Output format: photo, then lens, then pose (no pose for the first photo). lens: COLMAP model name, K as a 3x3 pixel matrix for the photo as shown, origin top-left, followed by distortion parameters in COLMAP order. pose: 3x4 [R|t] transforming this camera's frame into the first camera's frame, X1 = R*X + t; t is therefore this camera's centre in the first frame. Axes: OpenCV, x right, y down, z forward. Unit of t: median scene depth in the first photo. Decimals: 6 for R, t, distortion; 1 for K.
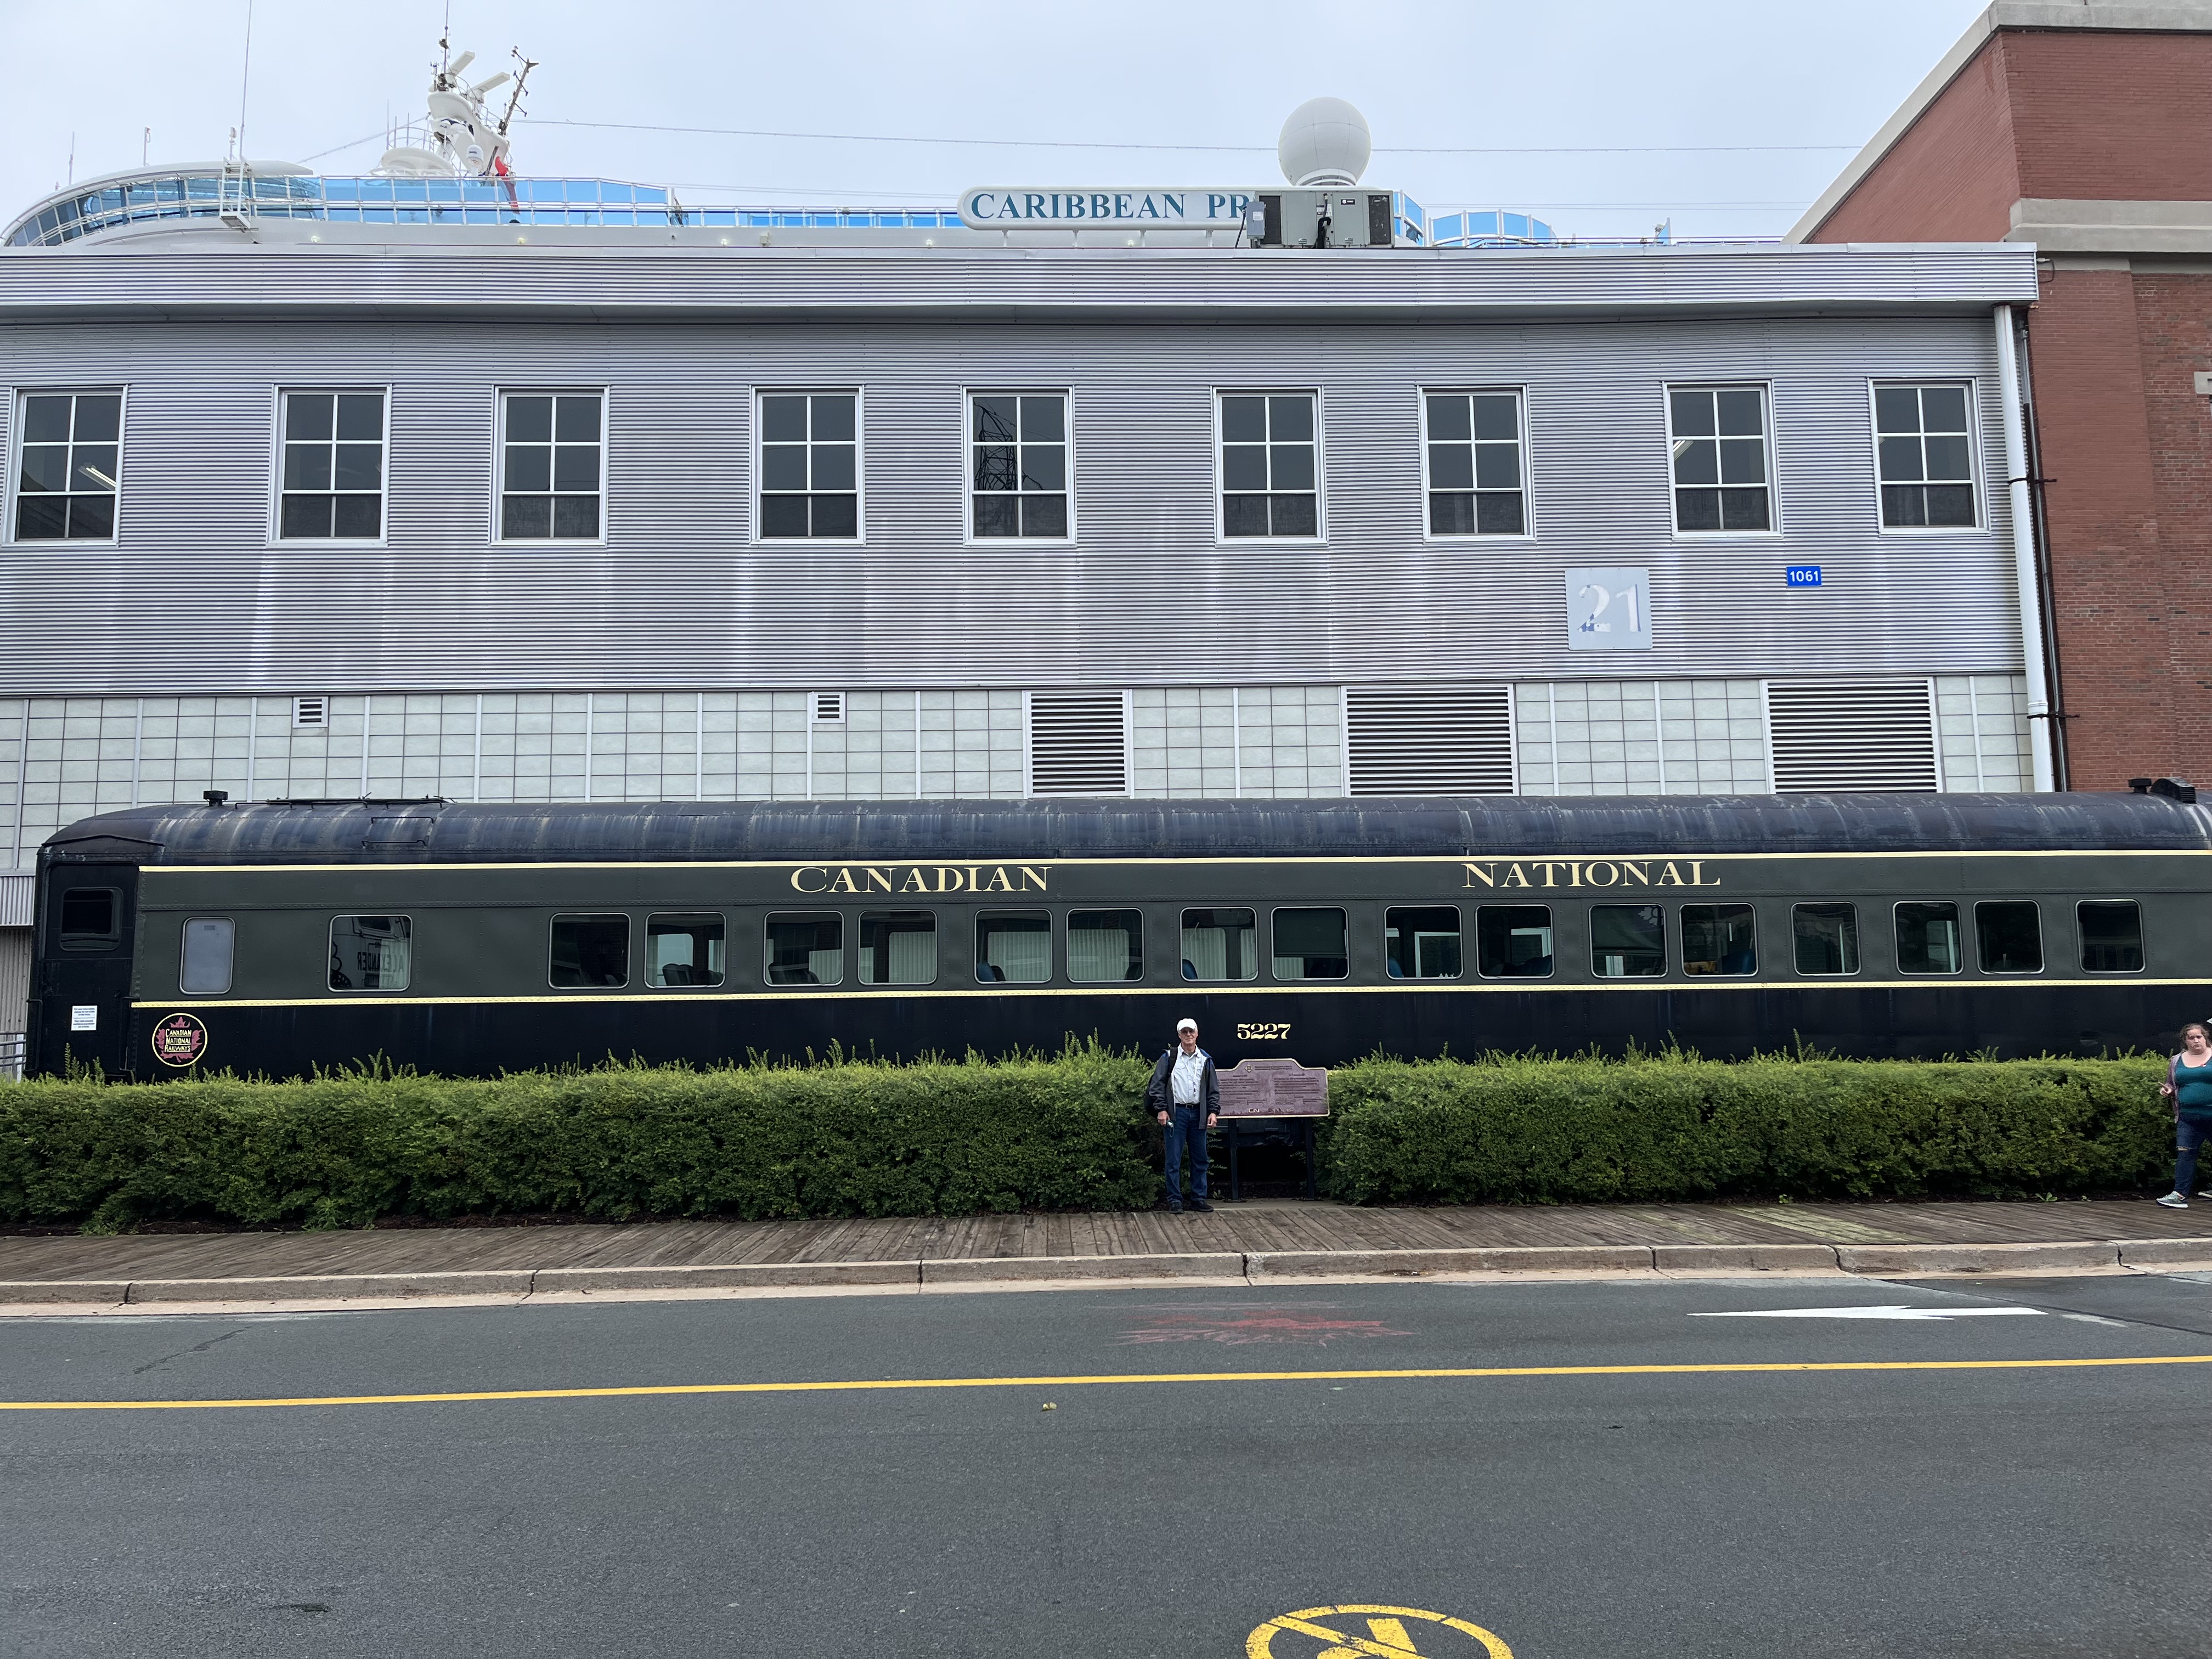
lens RADIAL K [[1649.9, 0, 1110.7], [0, 1649.9, 843.4], [0, 0, 1]] dist [0.053996, -0.077857]
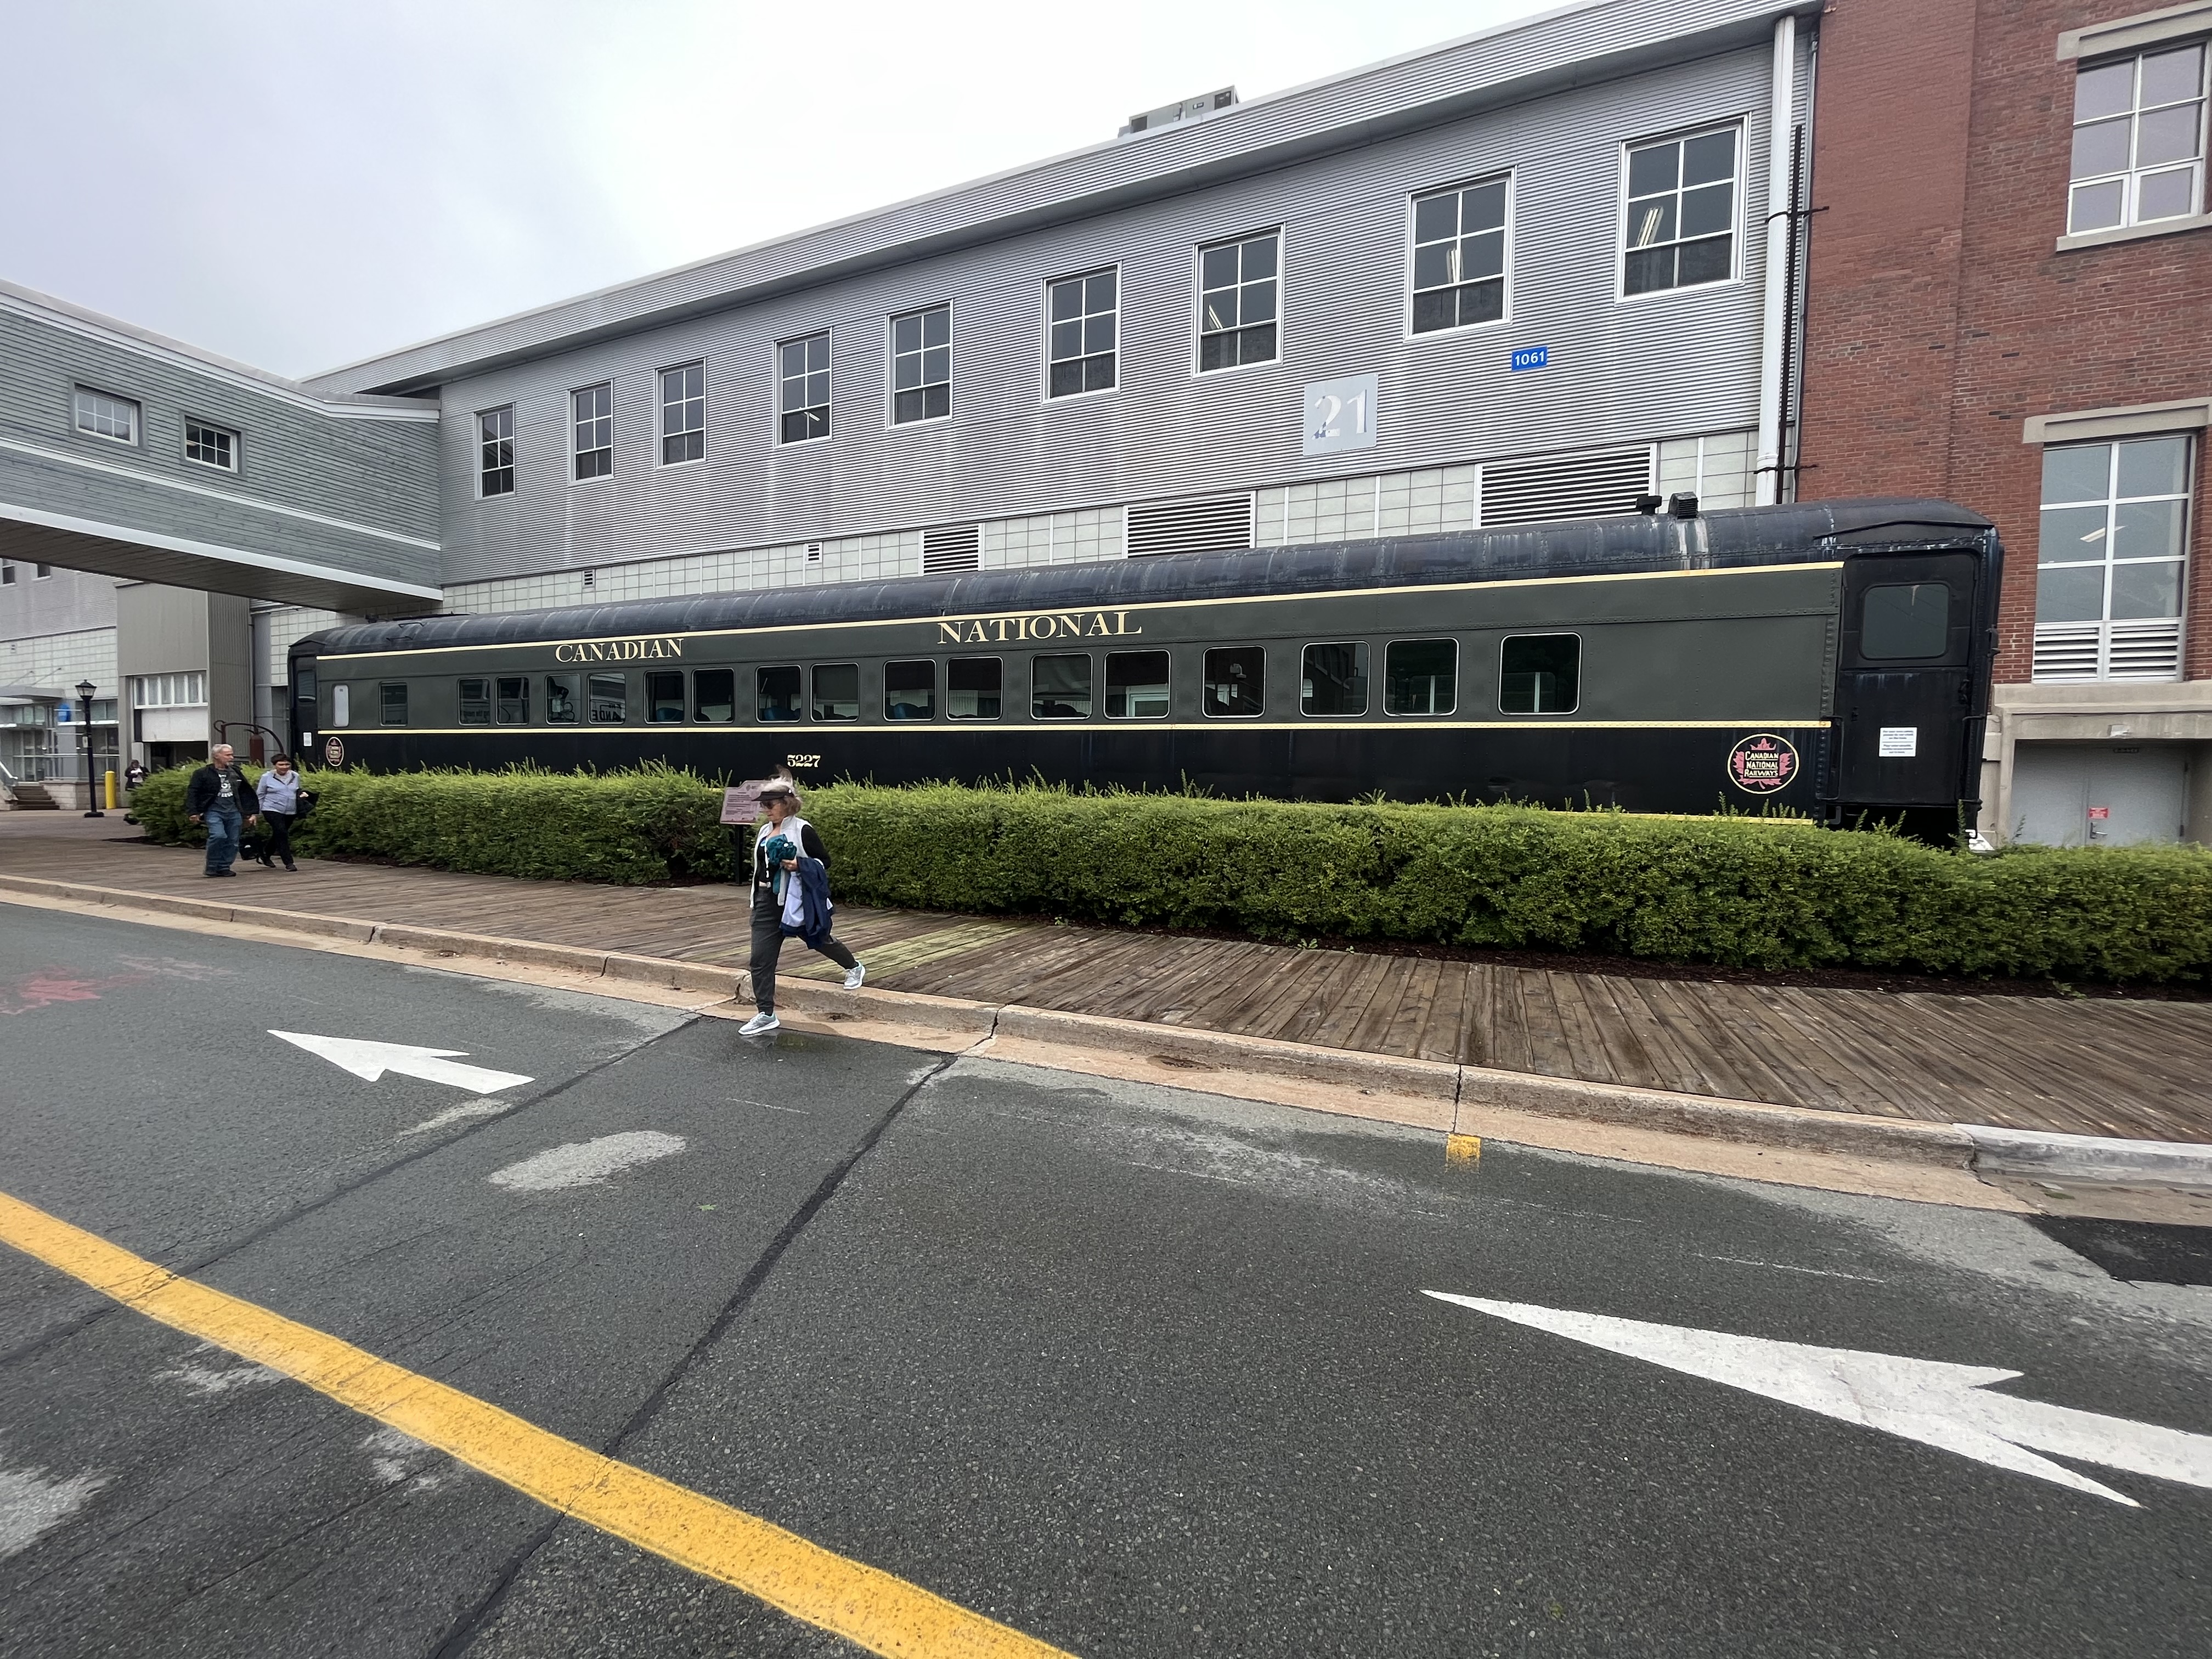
lens RADIAL K [[899.4, 0, 1086.9], [0, 899.4, 834.3], [0, 0, 1]] dist [-0.005495, 0.000277]
pose [[0.907625, 0.053872, -0.416310, 0.419432], [0.018930, 0.985470, 0.168793, 0.039056], [0.419354, -0.161081, 0.893418, 0.315870]]
